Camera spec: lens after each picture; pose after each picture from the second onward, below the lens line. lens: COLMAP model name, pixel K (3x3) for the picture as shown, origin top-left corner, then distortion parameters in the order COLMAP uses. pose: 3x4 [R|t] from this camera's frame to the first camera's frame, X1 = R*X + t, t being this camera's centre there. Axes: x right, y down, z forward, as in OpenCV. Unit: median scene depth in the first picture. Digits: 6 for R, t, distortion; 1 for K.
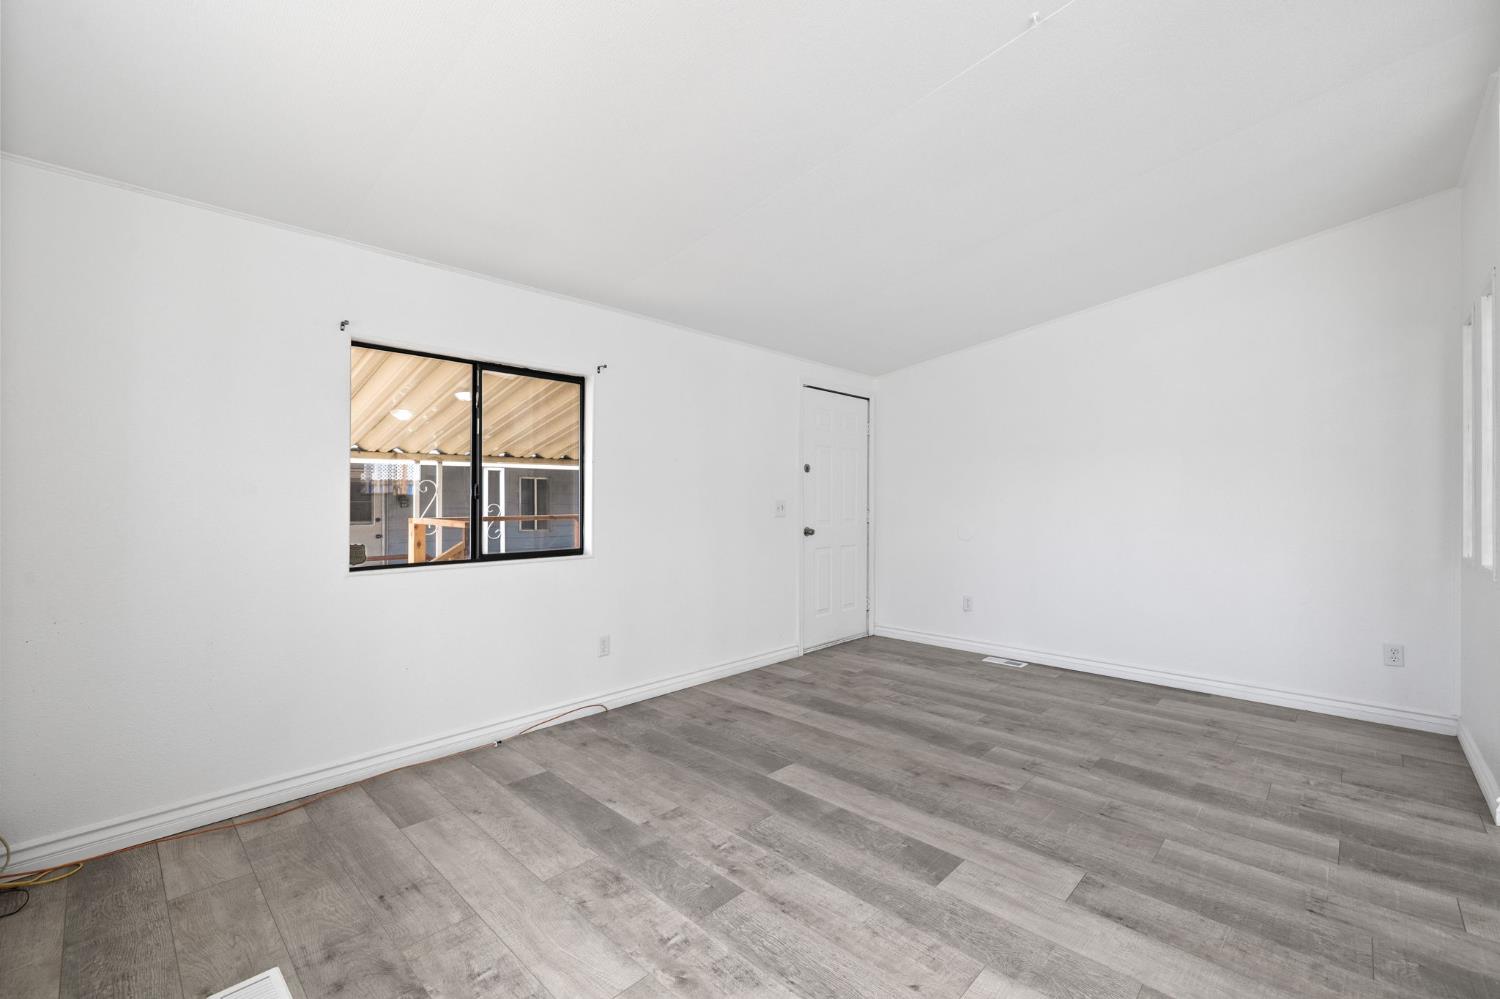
lens RADIAL K [[628.9, 0, 751.1], [0, 628.9, 496.8], [0, 0, 1]] dist [0.002991, 0.000093]
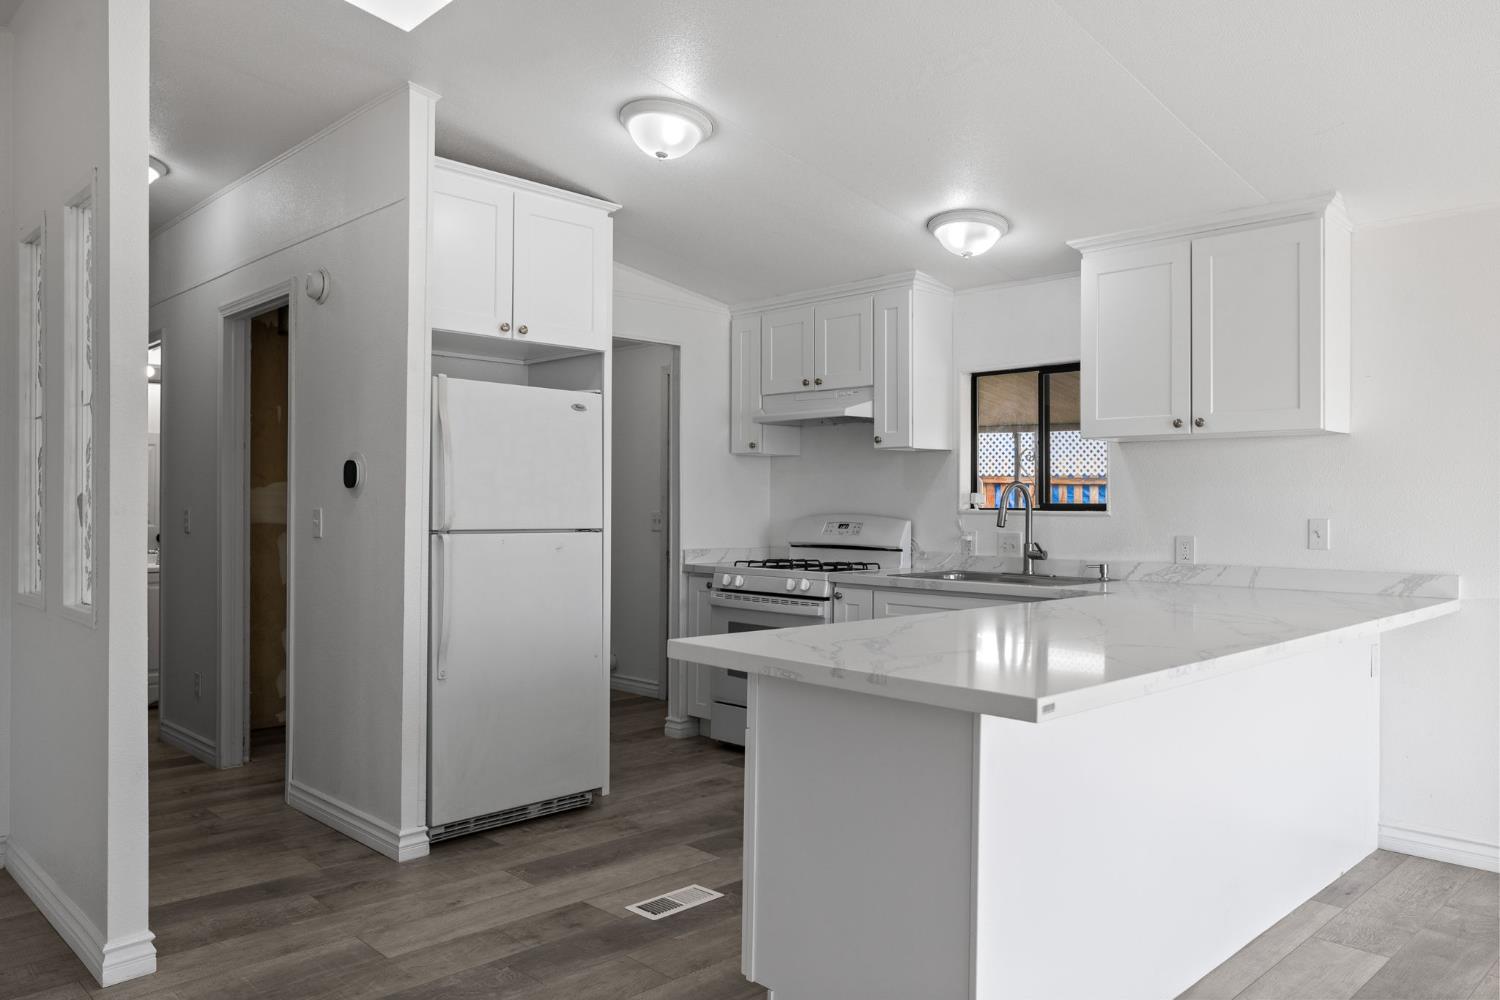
lens RADIAL K [[1058.1, 0, 752.8], [0, 1058.1, 503.0], [0, 0, 1]] dist [-0.000849, -0.001403]
pose [[0.031328, 0.000777, 0.999509, 0.049065], [-0.011509, 0.999934, -0.000416, -0.008085], [-0.999443, -0.011490, 0.031335, 0.211838]]
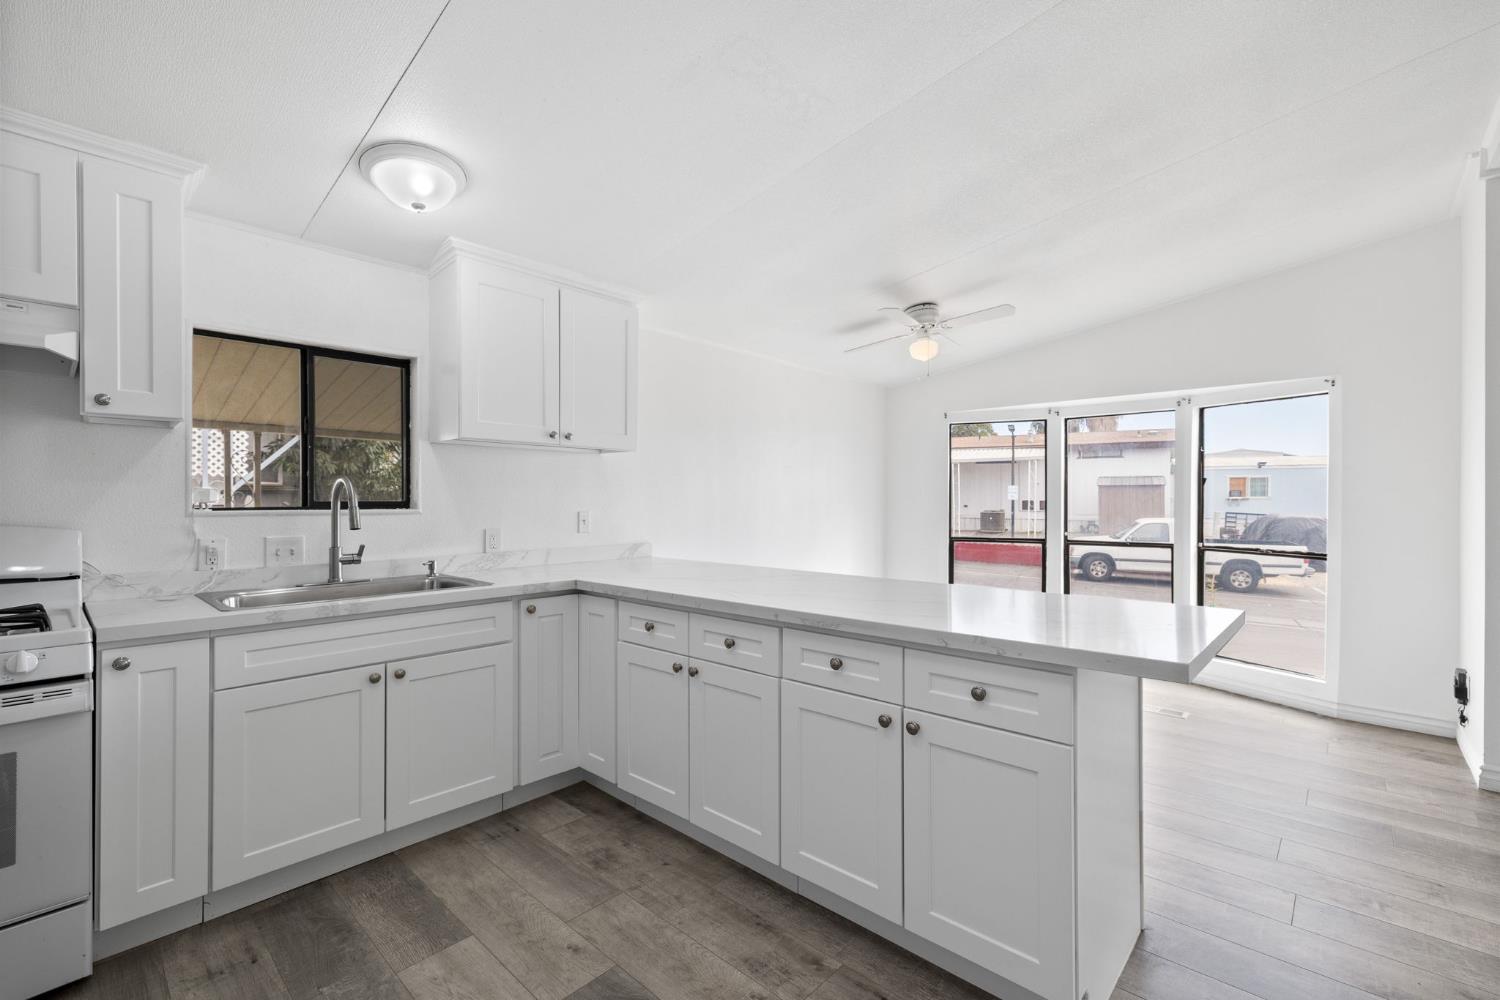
lens RADIAL K [[647.0, 0, 751.9], [0, 647.0, 501.2], [0, 0, 1]] dist [0.006281, 0.000268]
pose [[-0.999856, -0.001385, -0.016894, 1.149080], [-0.001316, 0.999991, -0.004082, -0.010747], [0.016899, -0.004060, -0.999849, 0.729602]]
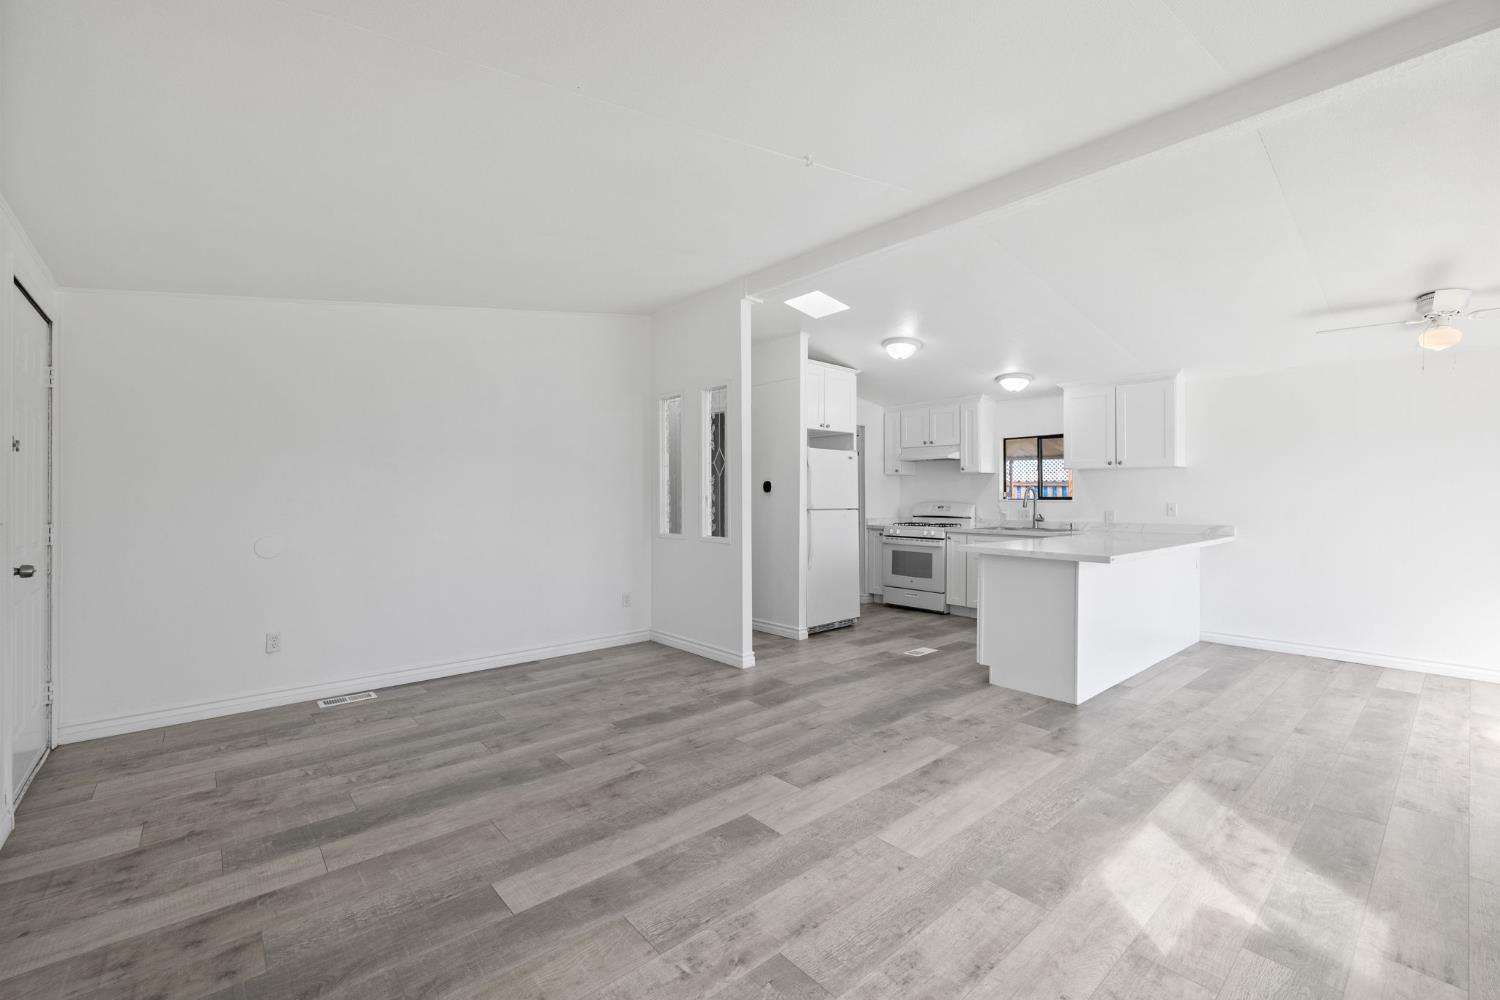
lens RADIAL K [[628.9, 0, 751.1], [0, 628.9, 497.3], [0, 0, 1]] dist [0.002991, 0.000093]
pose [[0.086569, -0.003183, 0.996241, -0.592989], [-0.006056, 0.999975, 0.003721, -0.013464], [-0.996227, -0.006355, 0.086547, 0.640319]]
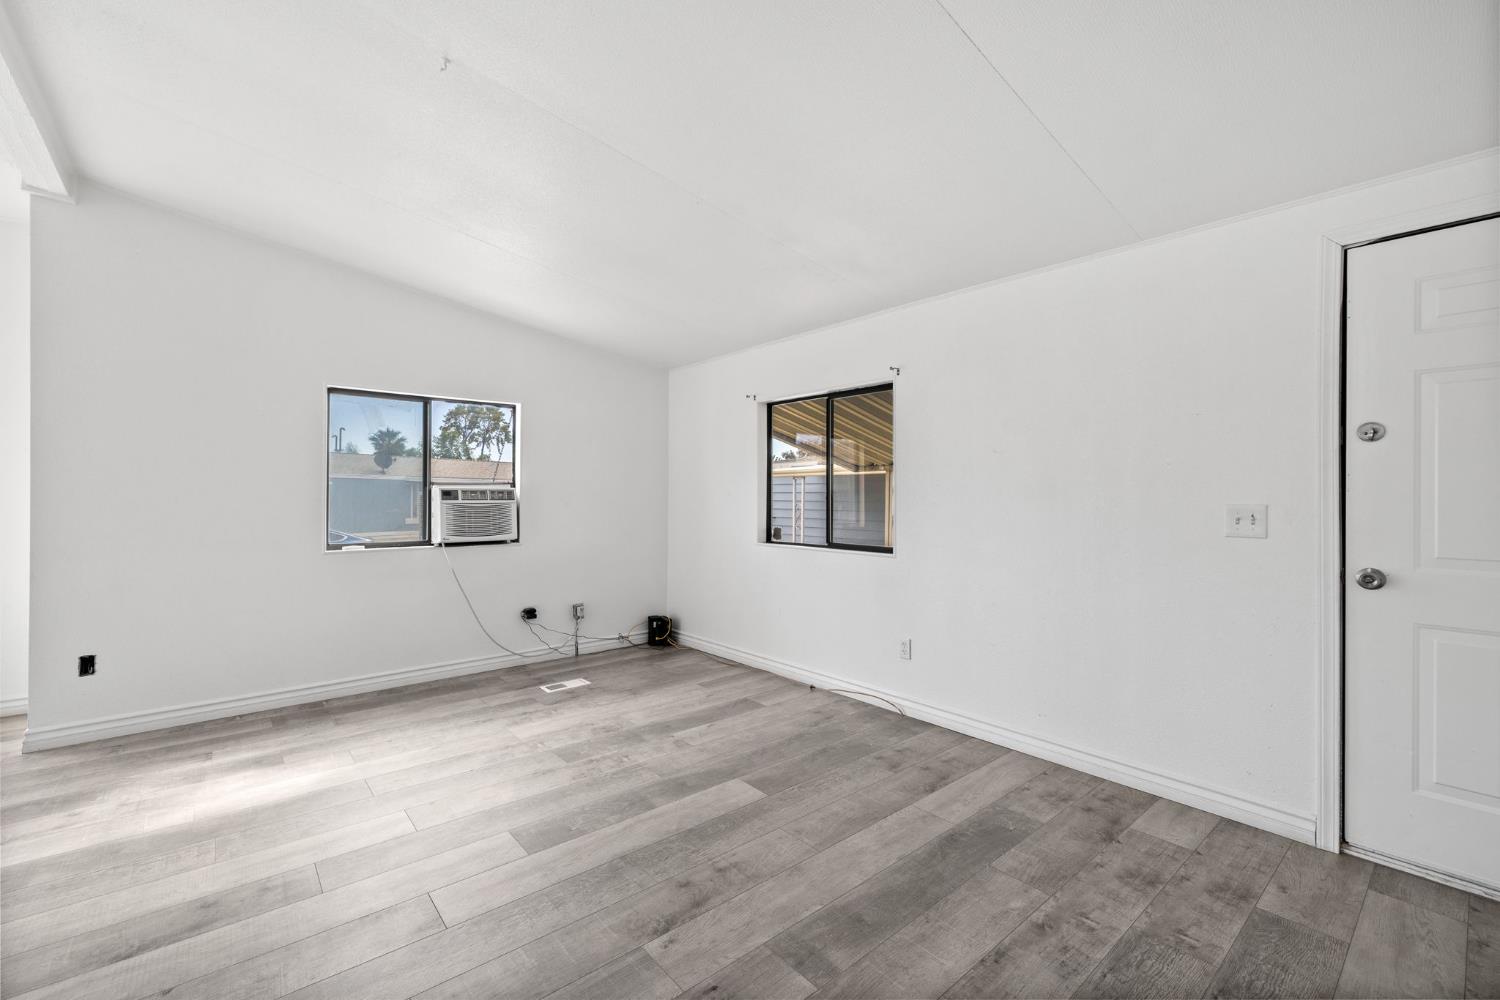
lens RADIAL K [[628.9, 0, 751.1], [0, 628.9, 497.3], [0, 0, 1]] dist [0.002991, 0.000093]
pose [[-0.098310, -0.001173, -0.995155, 0.942864], [-0.000077, 0.999999, -0.001171, 0.000176], [0.995156, -0.000039, -0.098310, 1.043185]]
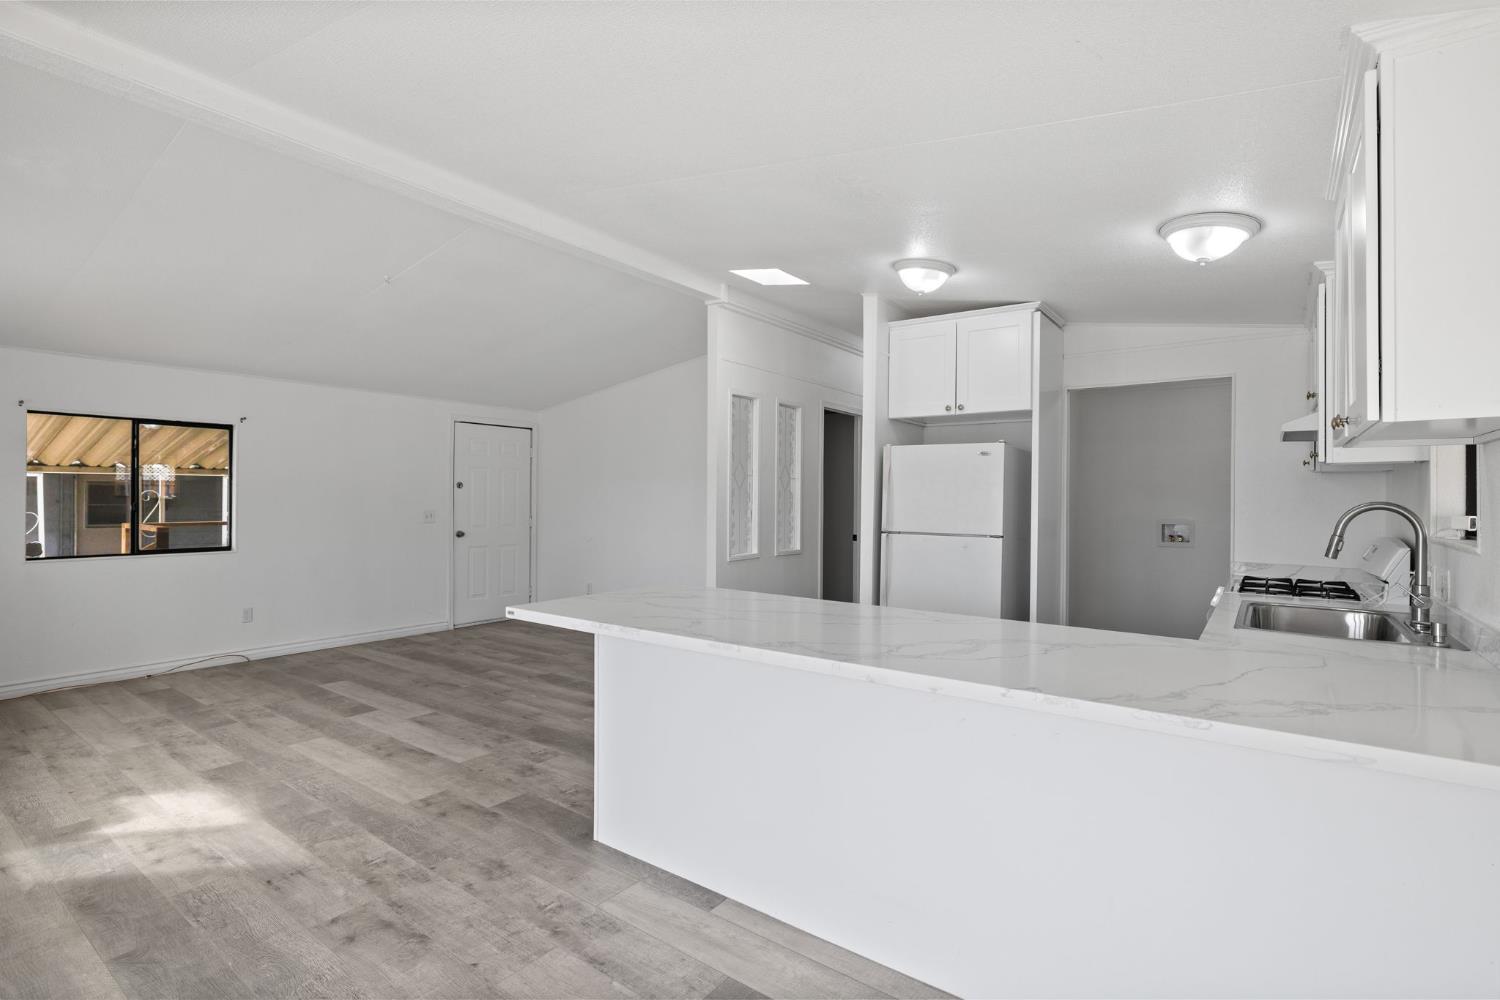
lens RADIAL K [[708.8, 0, 746.3], [0, 708.8, 499.8], [0, 0, 1]] dist [0.001290, 0.000862]
pose [[0.992175, 0.005237, 0.124743, 0.826720], [-0.006176, 0.999955, 0.007135, -0.049437], [-0.124700, -0.007849, 0.992163, -0.875952]]
